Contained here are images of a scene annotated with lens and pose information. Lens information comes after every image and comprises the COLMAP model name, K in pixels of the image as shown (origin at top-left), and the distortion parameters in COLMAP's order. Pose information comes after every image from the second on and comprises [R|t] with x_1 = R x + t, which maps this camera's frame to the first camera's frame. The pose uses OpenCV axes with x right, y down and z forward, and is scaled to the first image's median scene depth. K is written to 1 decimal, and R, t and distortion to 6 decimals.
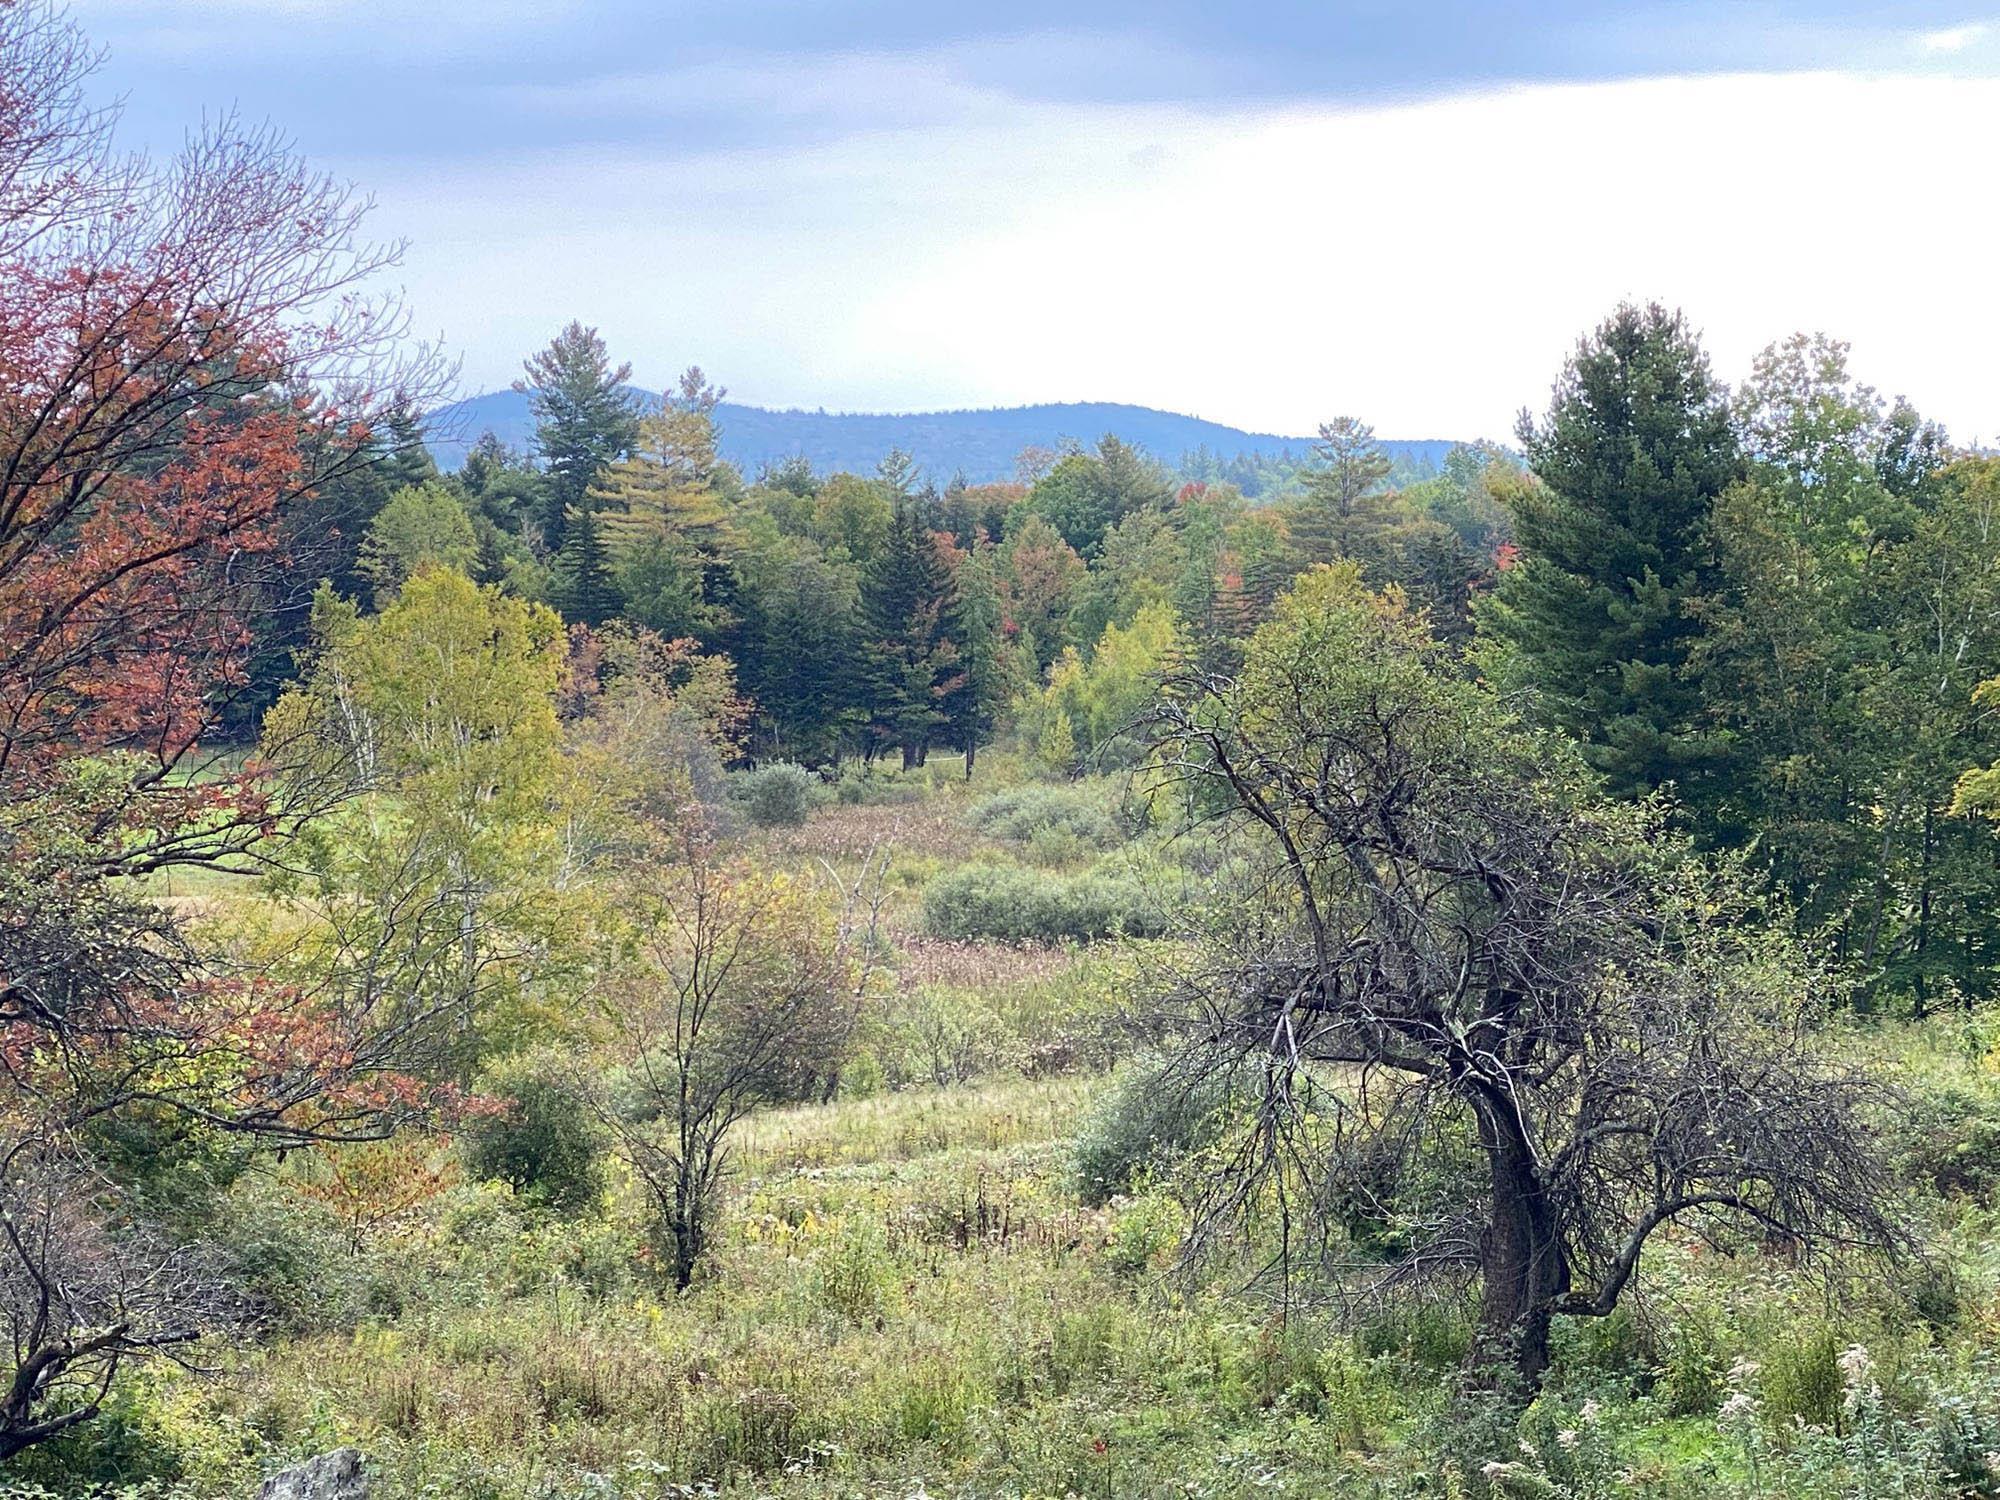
lens RADIAL K [[4582.3, 0, 998.8], [0, 4582.3, 743.5], [0, 0, 1]] dist [0.150689, 0.000000]
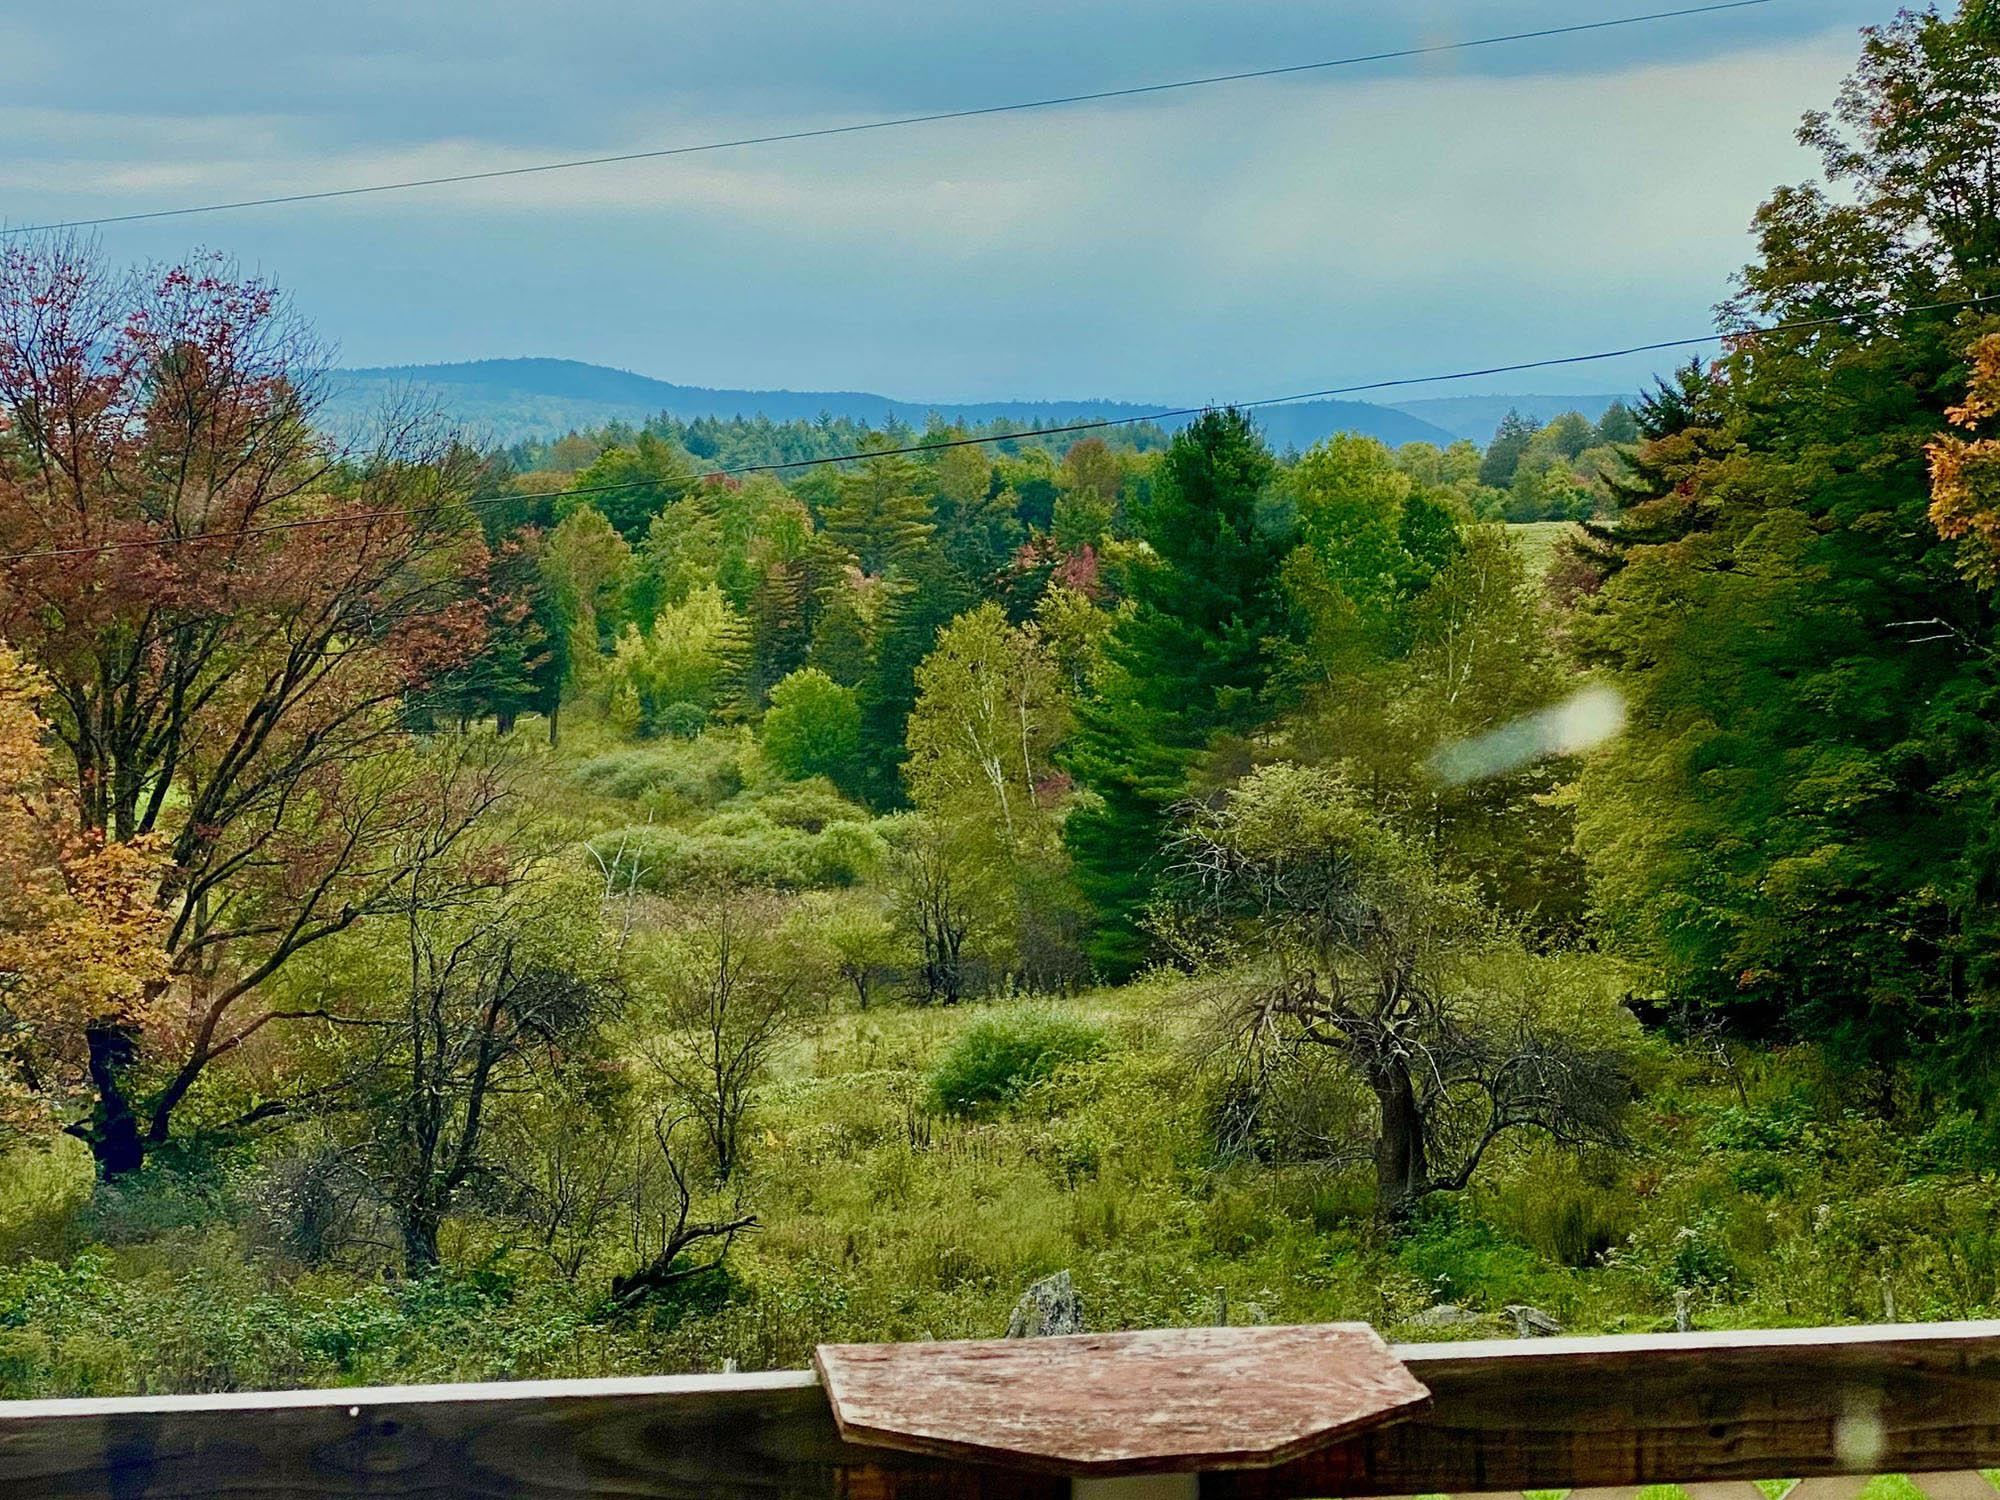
lens RADIAL K [[4260.4, 0, 1003.5], [0, 4260.4, 760.2], [0, 0, 1]] dist [0.132397, 0.000000]
pose [[0.990605, -0.012685, 0.136166, -0.049880], [0.009511, 0.999668, 0.023929, -0.014716], [-0.136424, -0.022409, 0.990397, -0.107086]]
